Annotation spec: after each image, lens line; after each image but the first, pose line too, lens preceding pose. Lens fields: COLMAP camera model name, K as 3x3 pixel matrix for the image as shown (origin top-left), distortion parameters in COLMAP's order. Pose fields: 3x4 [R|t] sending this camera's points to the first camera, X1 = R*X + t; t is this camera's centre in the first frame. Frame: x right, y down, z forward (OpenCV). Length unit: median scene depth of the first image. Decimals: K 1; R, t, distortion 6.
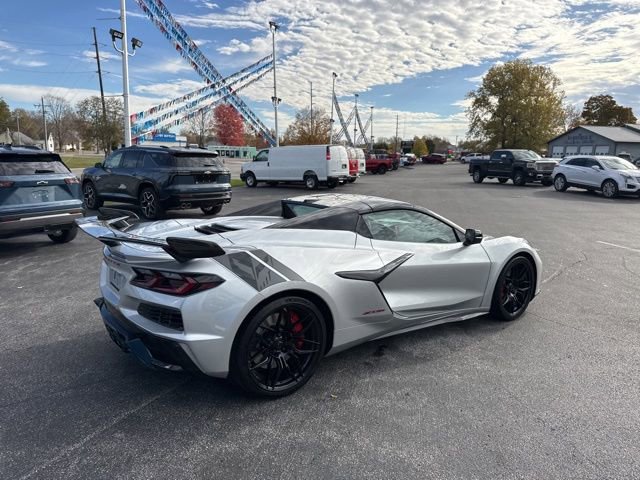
lens RADIAL K [[447.8, 0, 318.1], [0, 447.8, 252.7], [0, 0, 1]] dist [0.040771, -0.050871]
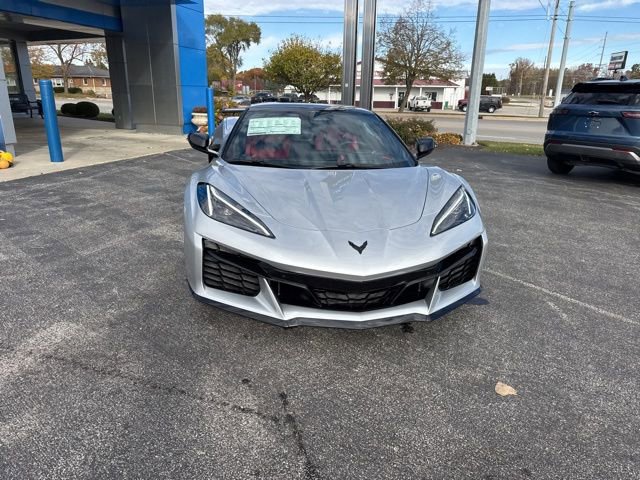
lens RADIAL K [[447.8, 0, 316.8], [0, 447.8, 239.0], [0, 0, 1]] dist [0.040771, -0.050871]
pose [[-0.465361, 0.244945, -0.850553, 0.259488], [-0.215208, 0.900797, 0.377161, -0.062201], [0.858559, 0.358562, -0.366482, 0.390645]]
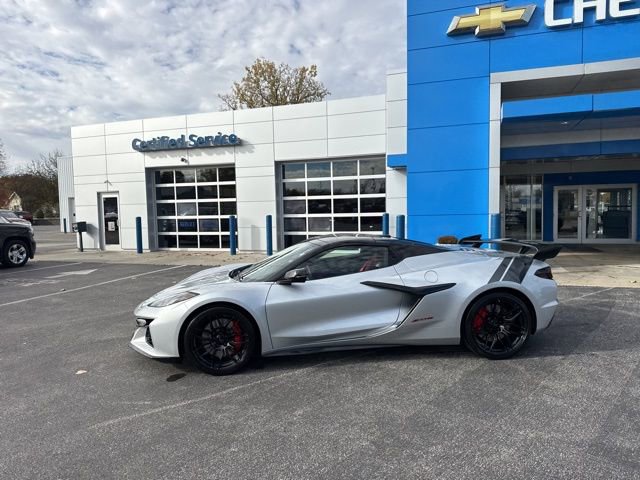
lens RADIAL K [[447.8, 0, 316.5], [0, 447.8, 244.6], [0, 0, 1]] dist [0.040771, -0.050871]
pose [[-0.862369, -0.039570, 0.504732, -0.128786], [0.106964, 0.960197, 0.258033, -0.113601], [-0.494852, 0.276508, -0.823811, 0.539489]]
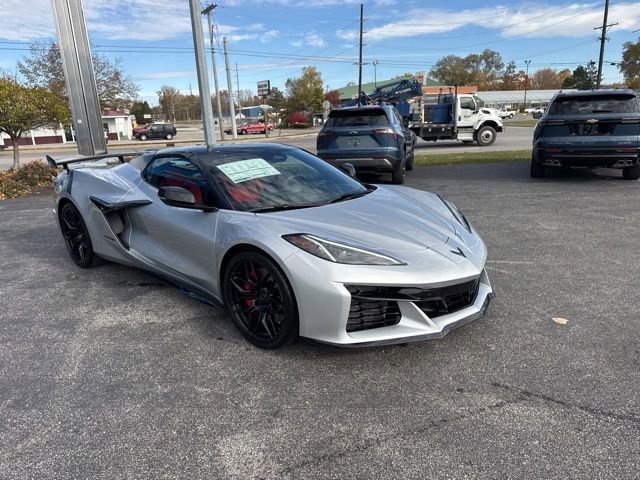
lens RADIAL K [[447.8, 0, 316.3], [0, 447.8, 249.7], [0, 0, 1]] dist [0.040771, -0.050871]
pose [[0.217915, 0.248546, -0.943789, 0.284807], [-0.160265, 0.963015, 0.216604, -0.038566], [0.962719, 0.104055, 0.249689, 0.251039]]
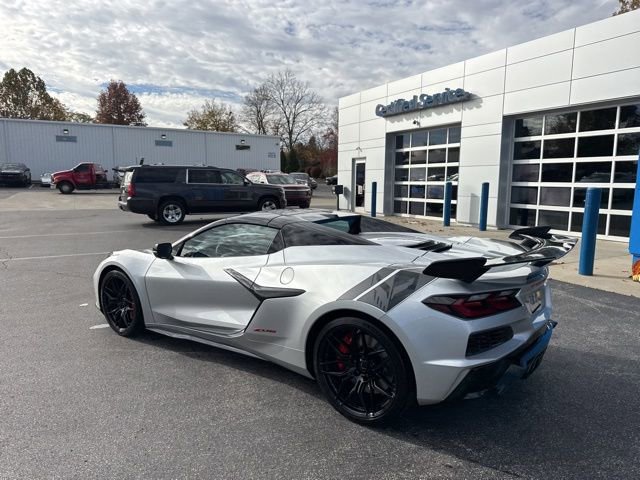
lens RADIAL K [[447.8, 0, 317.0], [0, 447.8, 246.2], [0, 0, 1]] dist [0.040771, -0.050871]
pose [[-0.297563, -0.160223, 0.941161, -0.237677], [0.188923, 0.956440, 0.222555, -0.068645], [-0.935823, 0.244032, -0.254331, 0.314917]]
